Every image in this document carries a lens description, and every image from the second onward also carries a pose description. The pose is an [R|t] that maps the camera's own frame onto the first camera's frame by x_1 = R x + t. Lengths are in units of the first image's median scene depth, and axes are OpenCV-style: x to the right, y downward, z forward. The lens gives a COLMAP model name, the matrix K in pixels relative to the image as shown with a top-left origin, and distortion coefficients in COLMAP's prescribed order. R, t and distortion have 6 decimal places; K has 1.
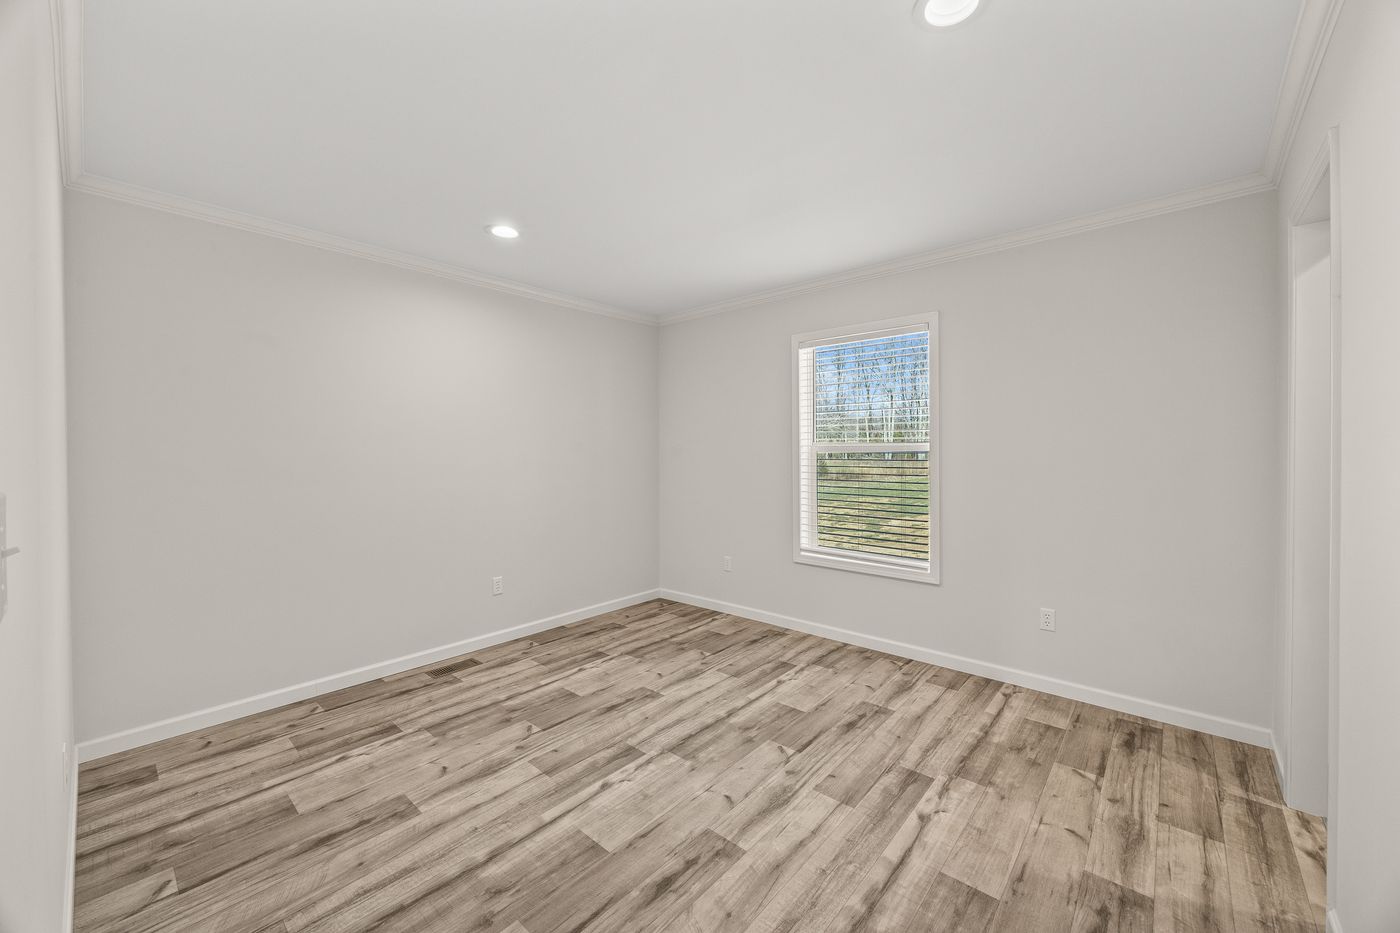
lens RADIAL K [[551.7, 0, 699.6], [0, 551.7, 456.1], [0, 0, 1]] dist [0.000278, -0.000162]
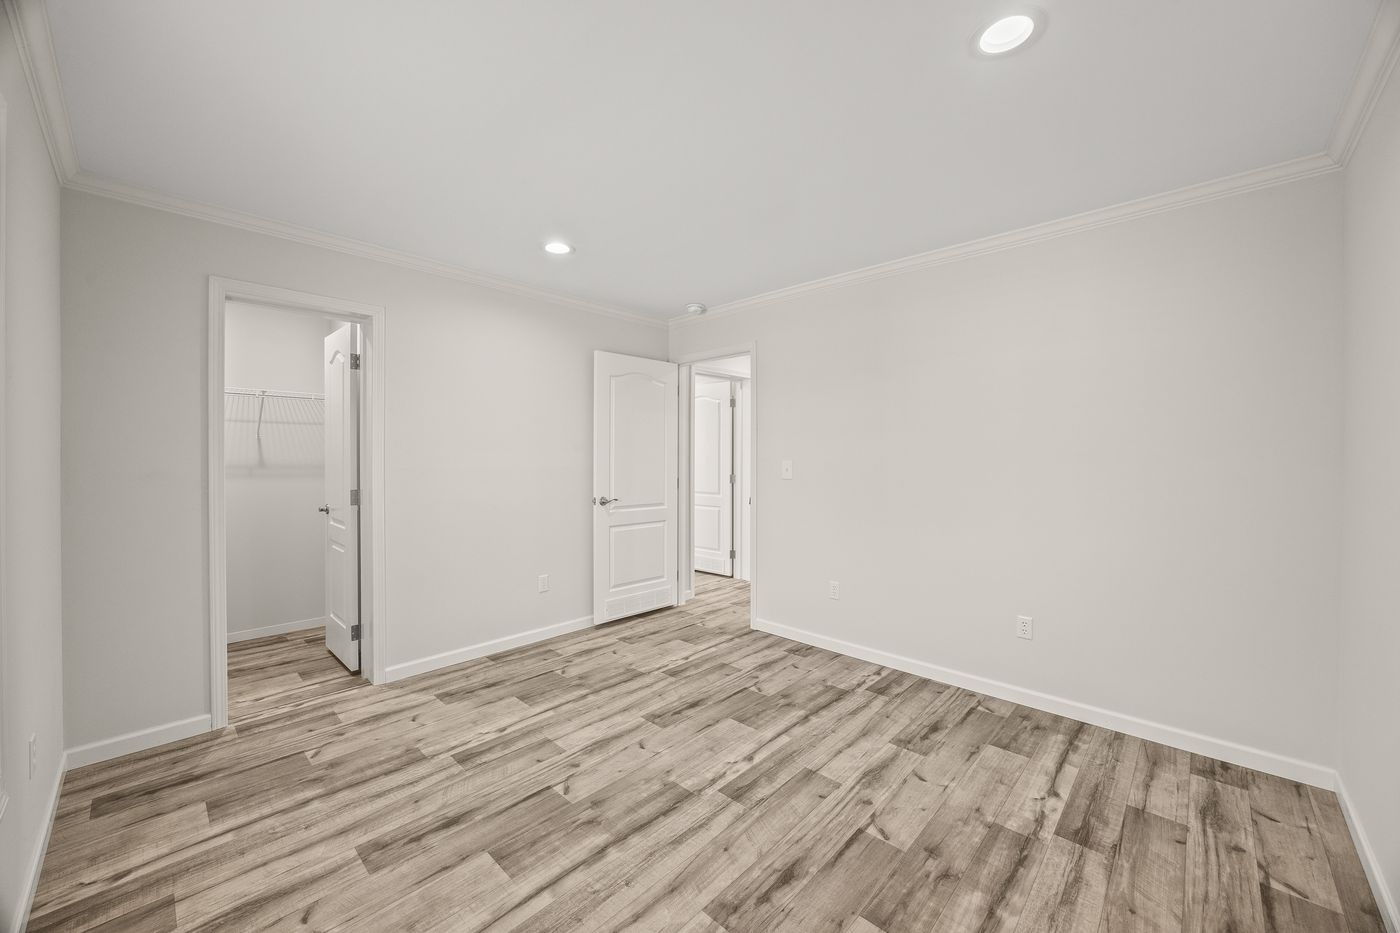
lens RADIAL K [[551.7, 0, 699.6], [0, 551.7, 456.1], [0, 0, 1]] dist [0.000278, -0.000162]
pose [[-0.999406, 0.007466, 0.033658, -0.109411], [0.007898, 0.999888, 0.012741, -0.021154], [-0.033559, 0.012999, -0.999352, 2.028031]]
